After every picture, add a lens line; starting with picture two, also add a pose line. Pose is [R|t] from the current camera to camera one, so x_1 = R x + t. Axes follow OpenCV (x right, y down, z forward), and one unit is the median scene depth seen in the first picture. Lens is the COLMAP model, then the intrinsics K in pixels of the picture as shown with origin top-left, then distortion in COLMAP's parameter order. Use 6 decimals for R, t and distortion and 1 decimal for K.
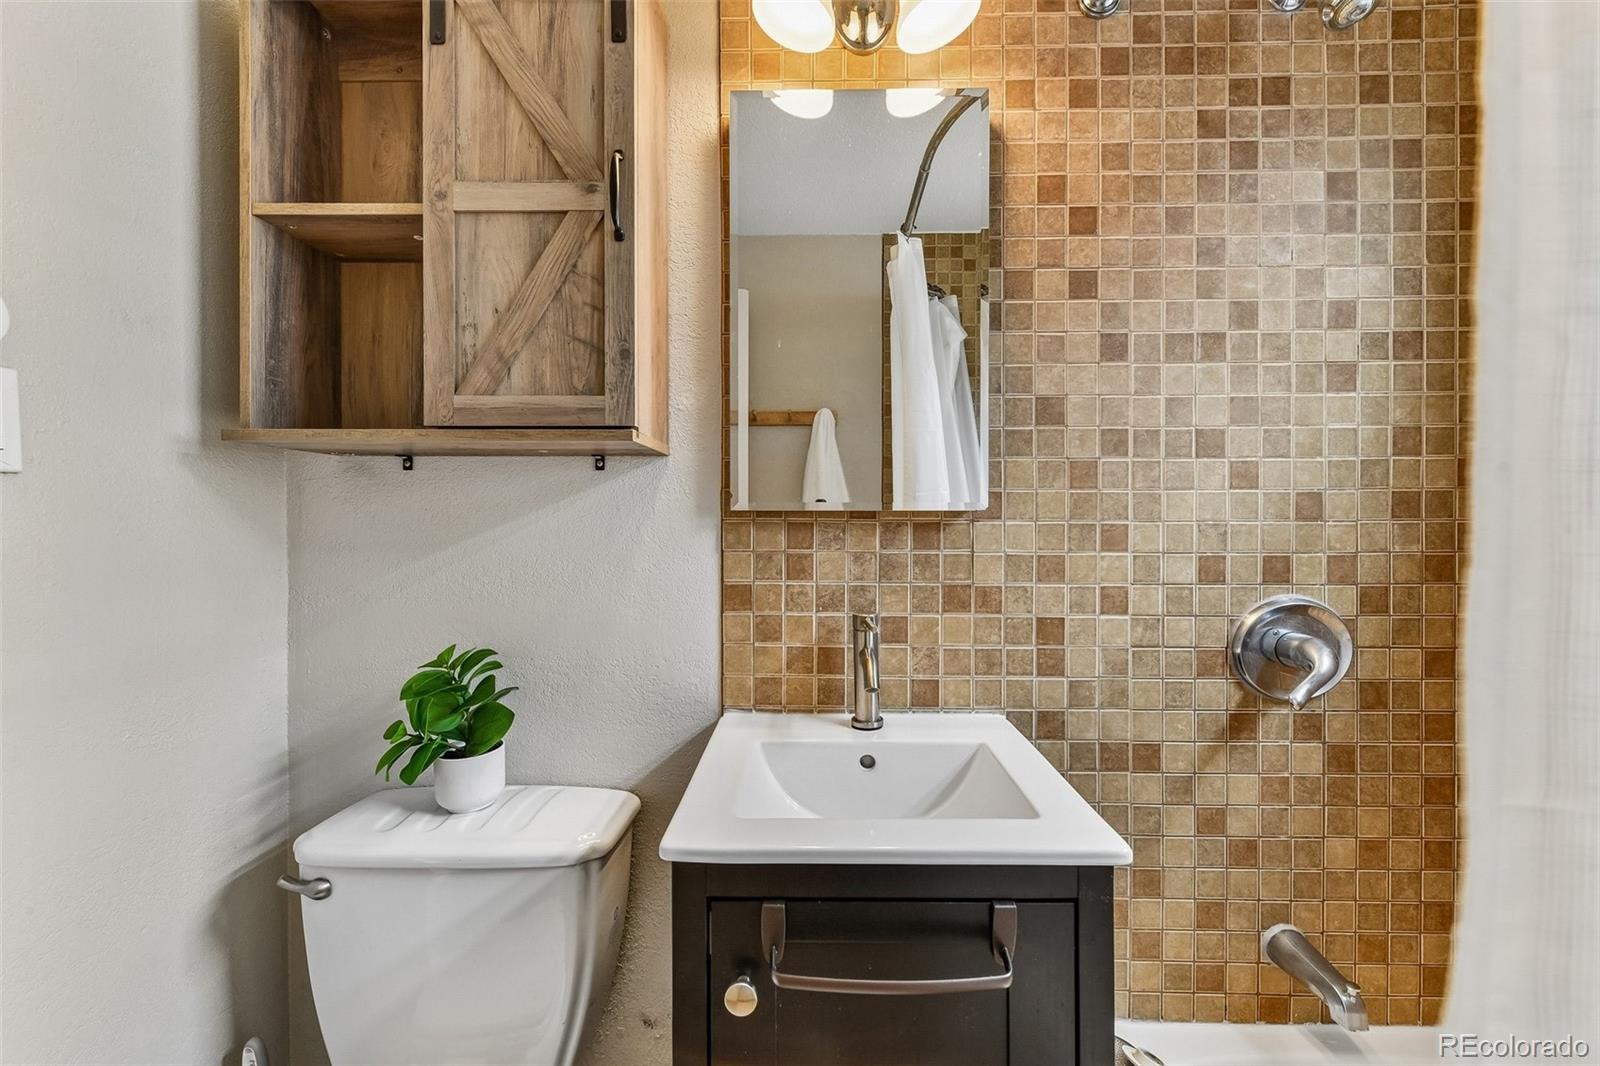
lens RADIAL K [[632.8, 0, 797.7], [0, 632.8, 525.4], [0, 0, 1]] dist [0.008383, -0.003838]
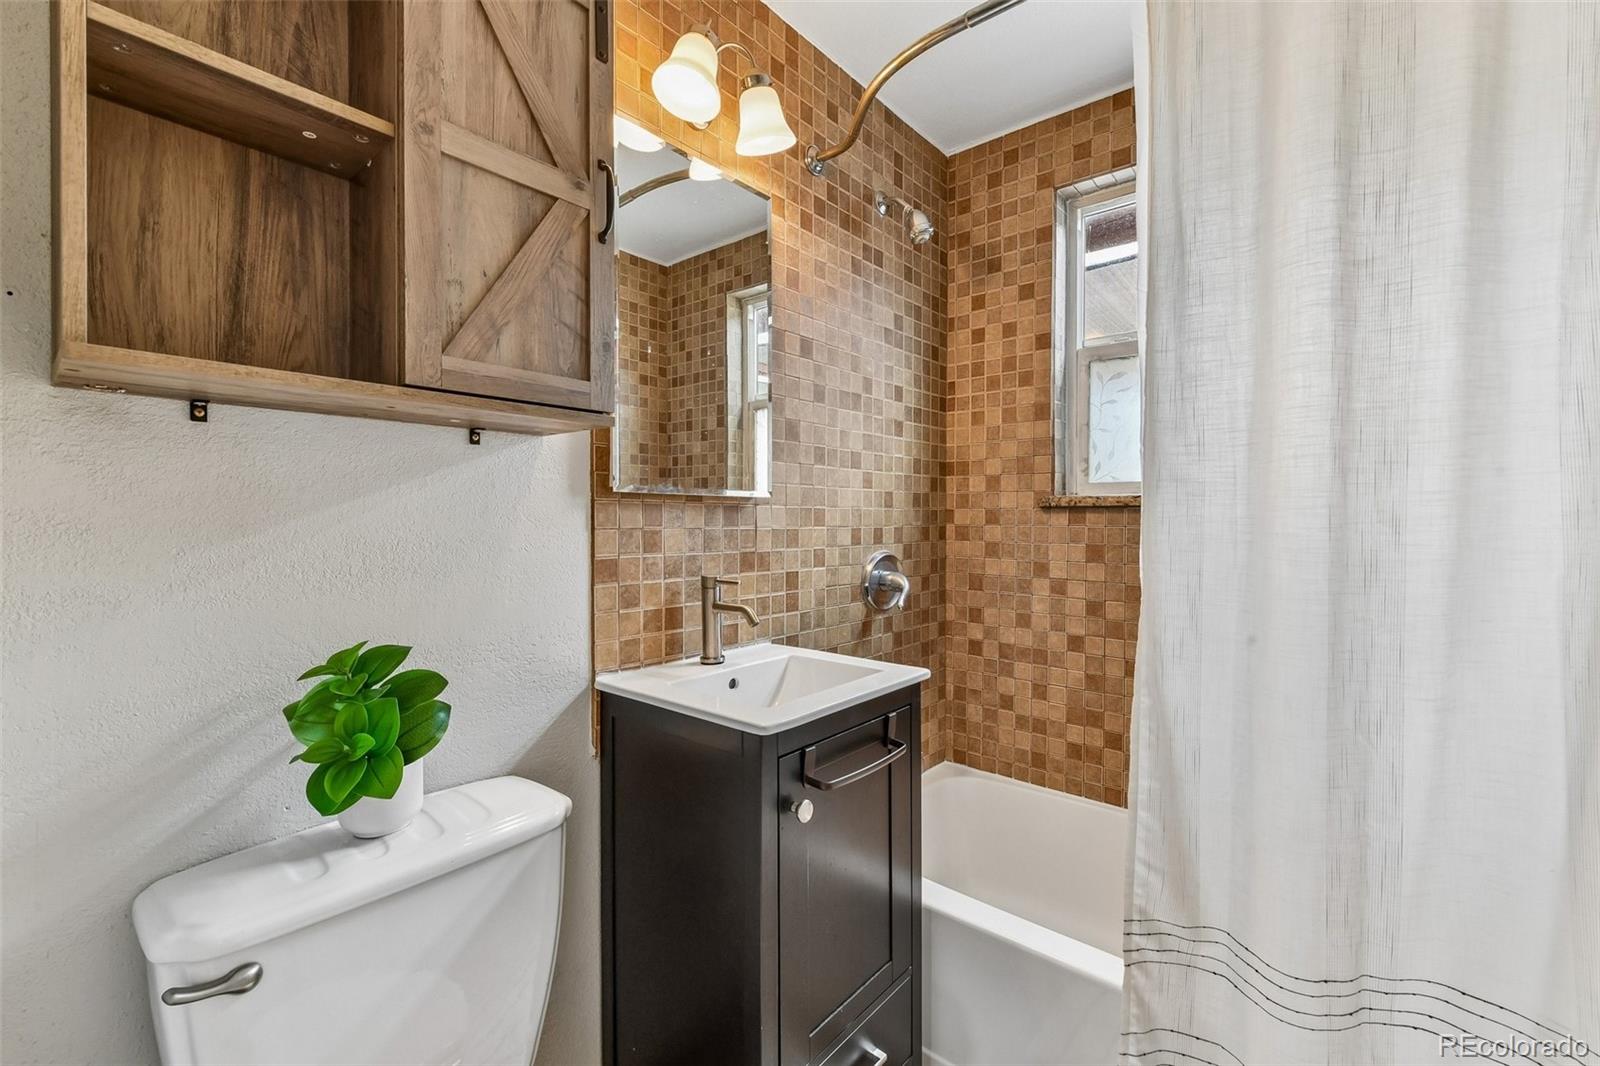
lens RADIAL K [[655.3, 0, 825.1], [0, 655.3, 522.7], [0, 0, 1]] dist [0.002246, -0.001083]
pose [[0.630788, -0.005091, 0.775939, -0.734428], [-0.001113, 0.999972, 0.007465, 0.021002], [-0.775955, -0.005572, 0.630764, -0.014021]]
